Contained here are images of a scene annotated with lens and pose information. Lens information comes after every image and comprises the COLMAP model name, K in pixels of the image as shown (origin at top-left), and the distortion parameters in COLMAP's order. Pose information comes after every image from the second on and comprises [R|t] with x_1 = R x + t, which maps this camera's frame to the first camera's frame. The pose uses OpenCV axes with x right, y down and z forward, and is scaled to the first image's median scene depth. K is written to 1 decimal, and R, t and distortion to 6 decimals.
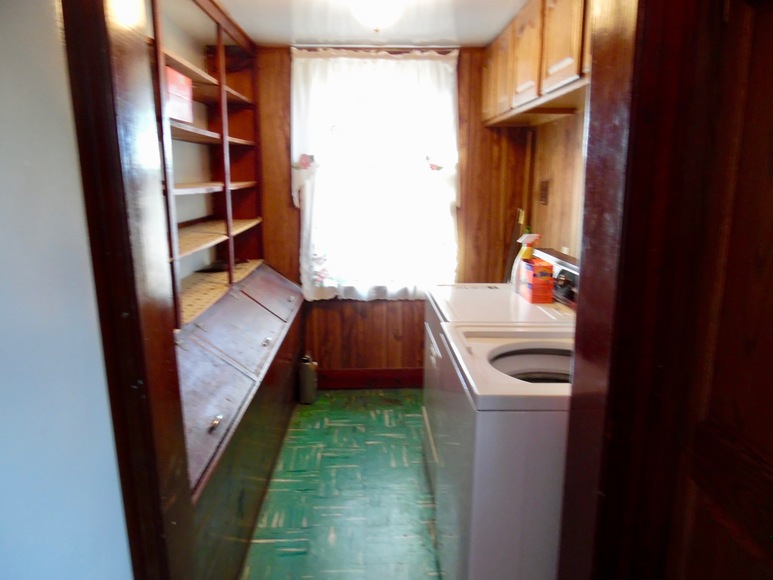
lens RADIAL K [[545.6, 0, 385.9], [0, 545.6, 290.3], [0, 0, 1]] dist [-0.005706, -0.010346]
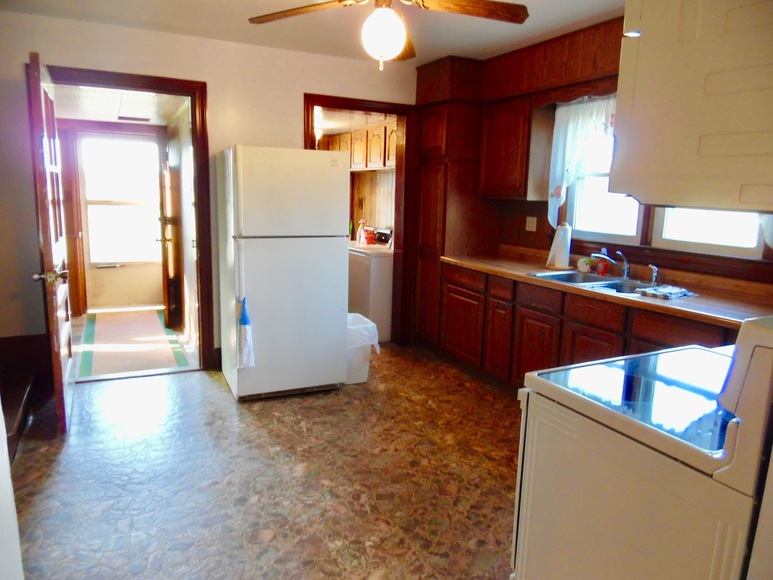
lens RADIAL K [[545.6, 0, 386.9], [0, 545.6, 289.5], [0, 0, 1]] dist [-0.005706, -0.010346]
pose [[0.905559, -0.044721, 0.421856, -0.697845], [0.058156, 0.998126, -0.019026, 0.269025], [-0.420215, 0.041762, 0.906463, -1.283581]]
